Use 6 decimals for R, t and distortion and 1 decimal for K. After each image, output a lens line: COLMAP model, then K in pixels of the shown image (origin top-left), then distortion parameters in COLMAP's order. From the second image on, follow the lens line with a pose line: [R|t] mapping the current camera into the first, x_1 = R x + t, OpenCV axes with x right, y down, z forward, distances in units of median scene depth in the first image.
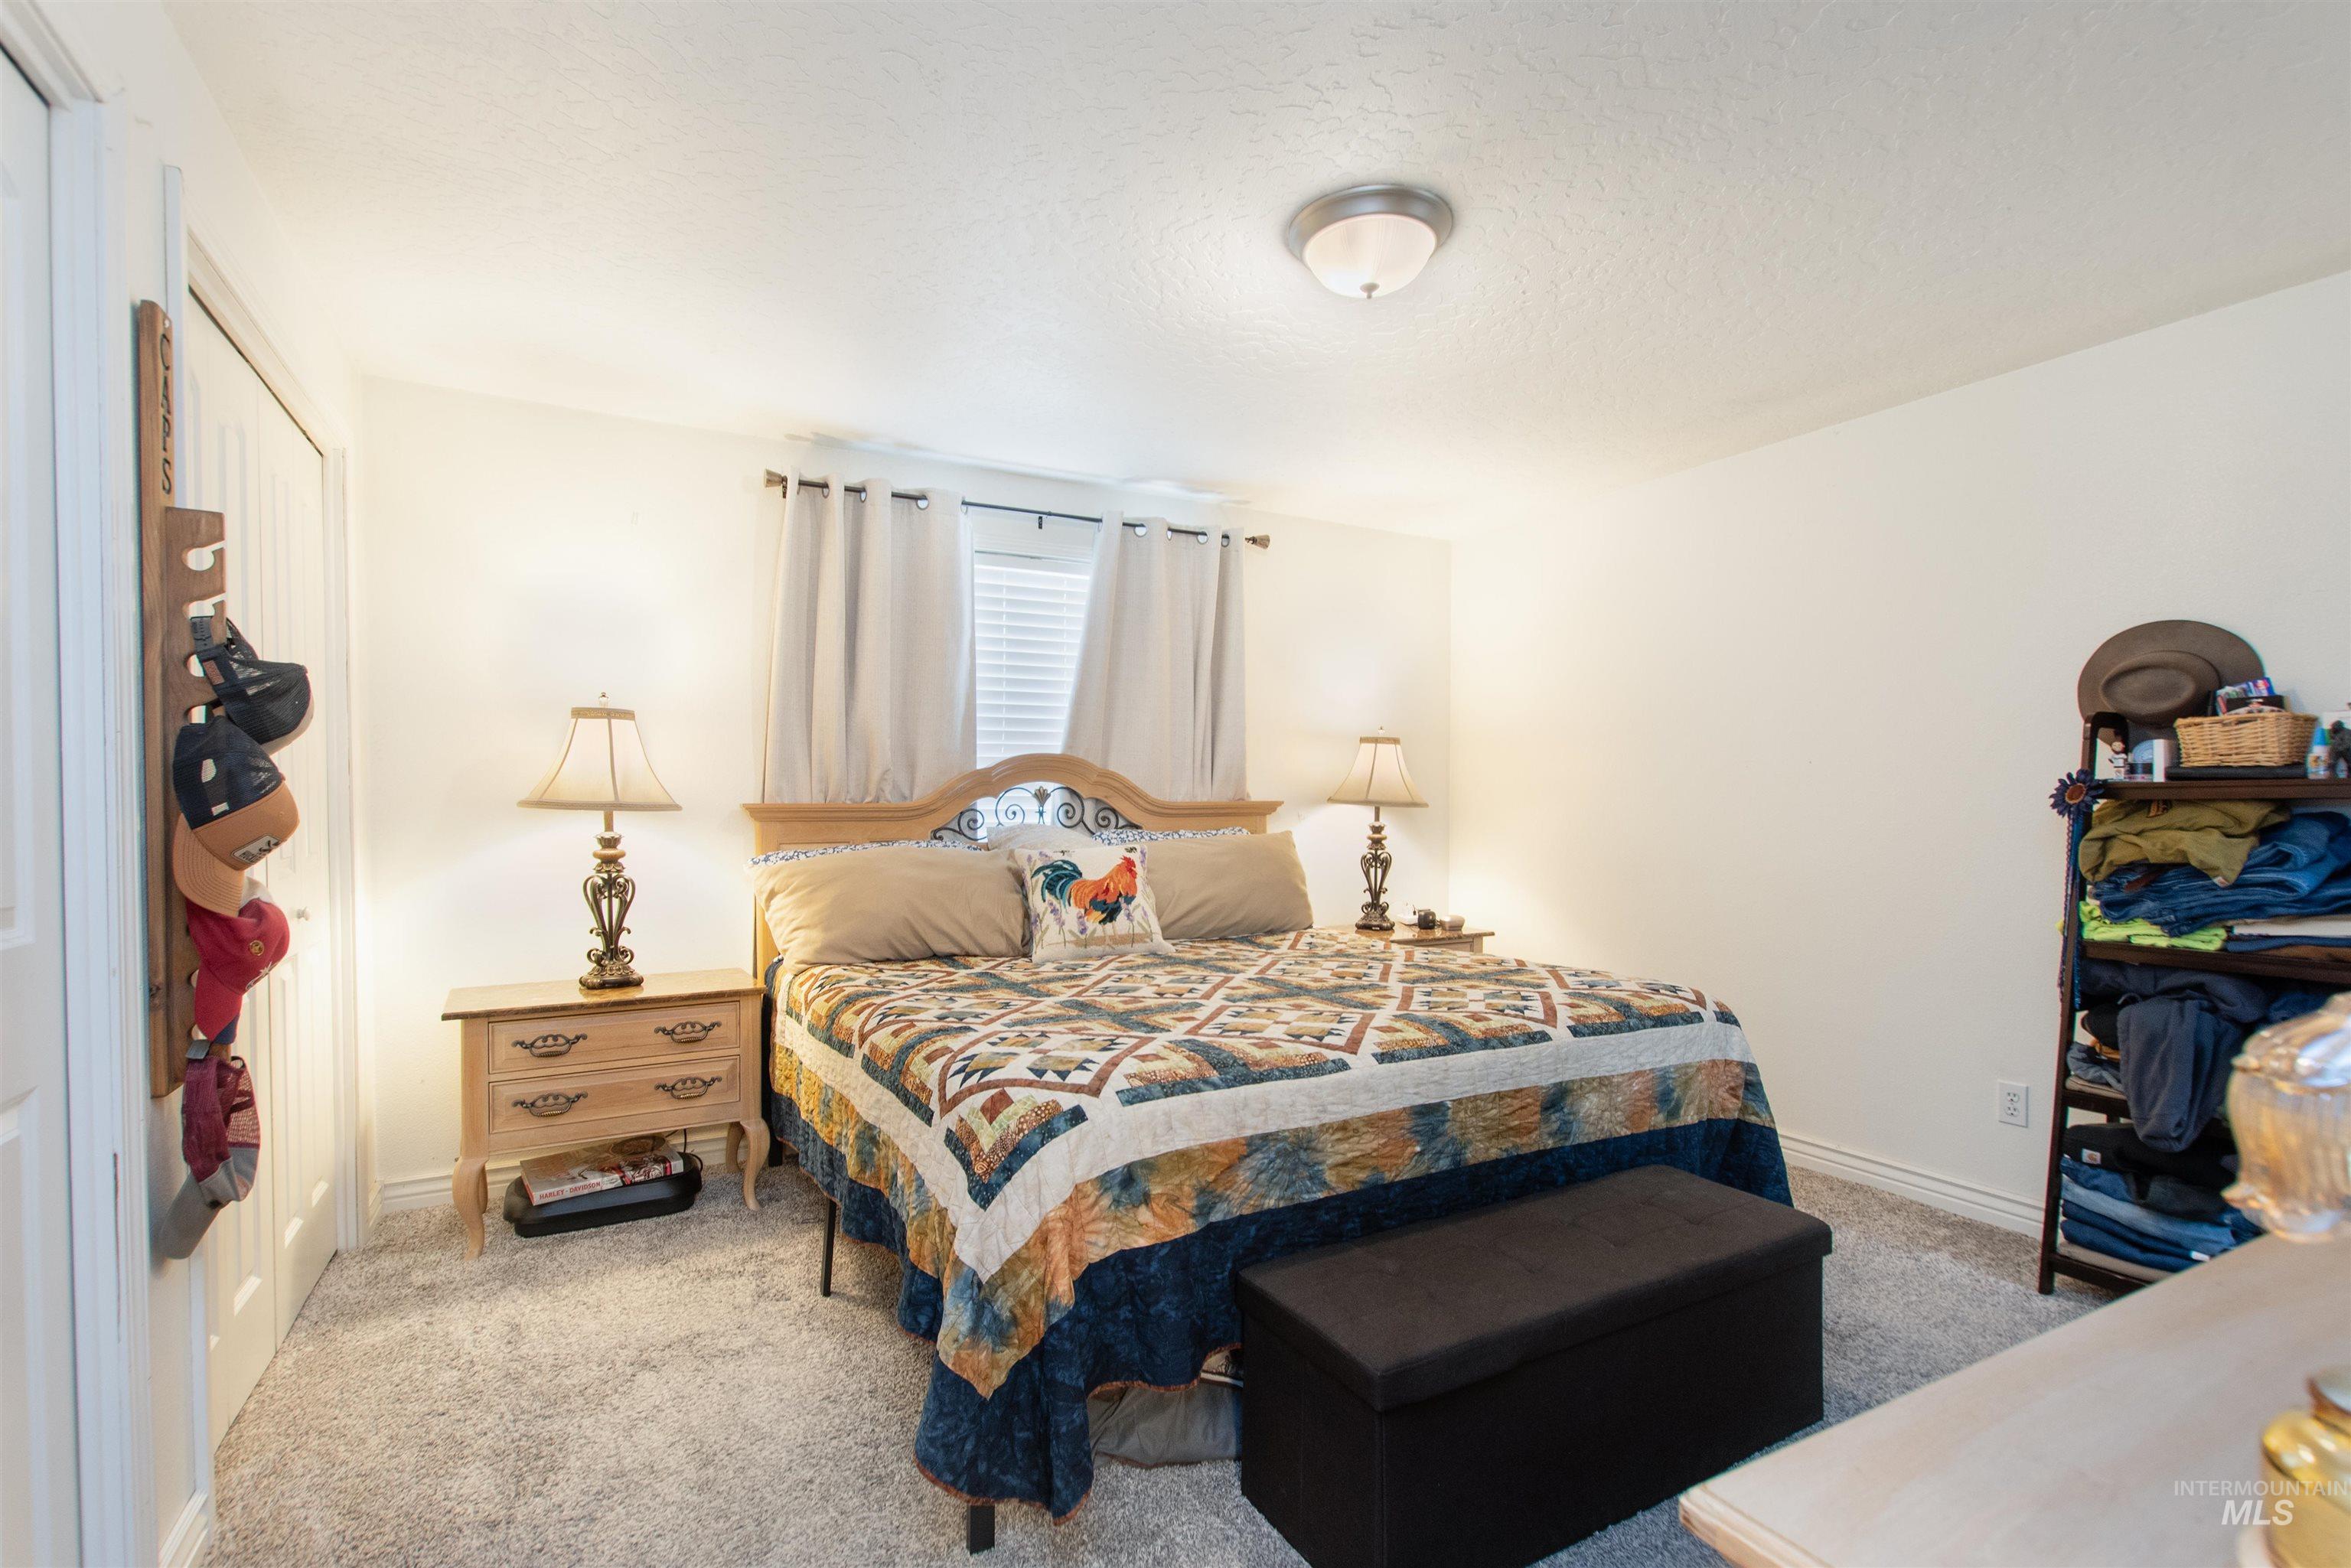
lens RADIAL K [[1081.2, 0, 1165.2], [0, 1081.2, 834.7], [0, 0, 1]] dist [0.000401, -0.000216]
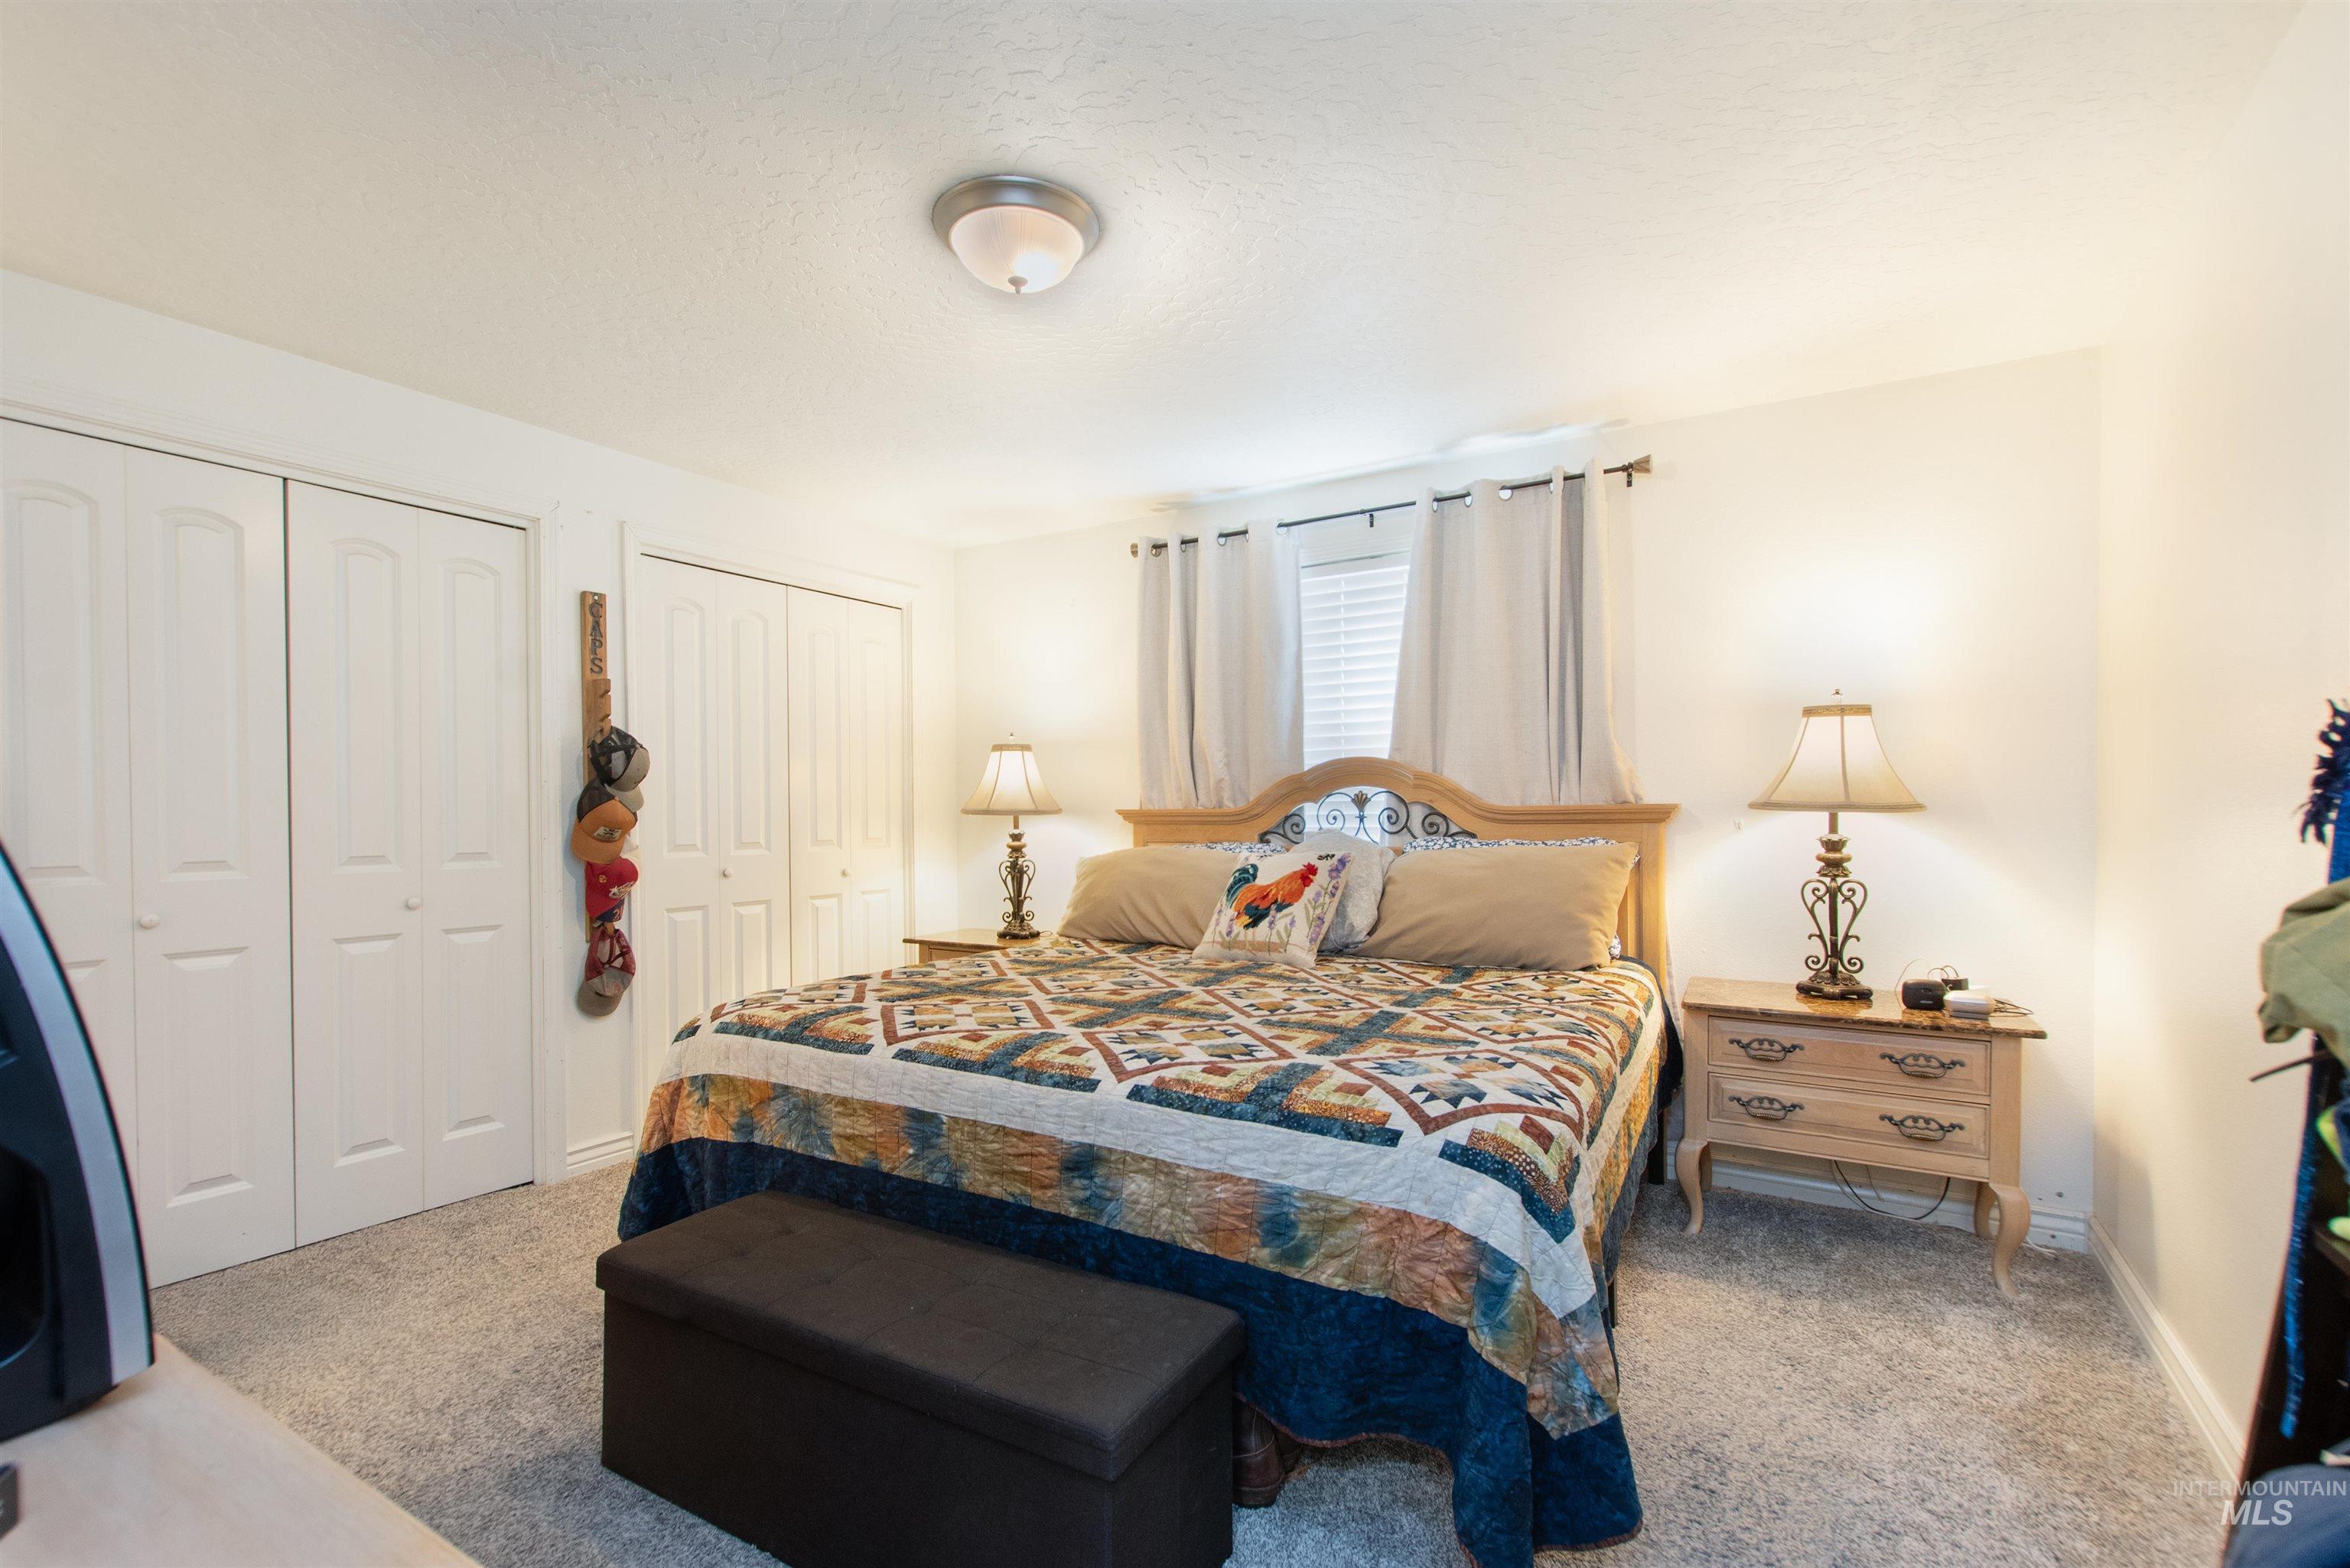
lens RADIAL K [[1068.0, 0, 1171.1], [0, 1068.0, 825.2], [0, 0, 1]] dist [0.000425, -0.001348]
pose [[0.505468, 0.011177, -0.862773, 0.960084], [-0.020116, 0.999797, 0.001167, -0.016968], [0.862611, 0.016766, 0.505590, 0.550214]]
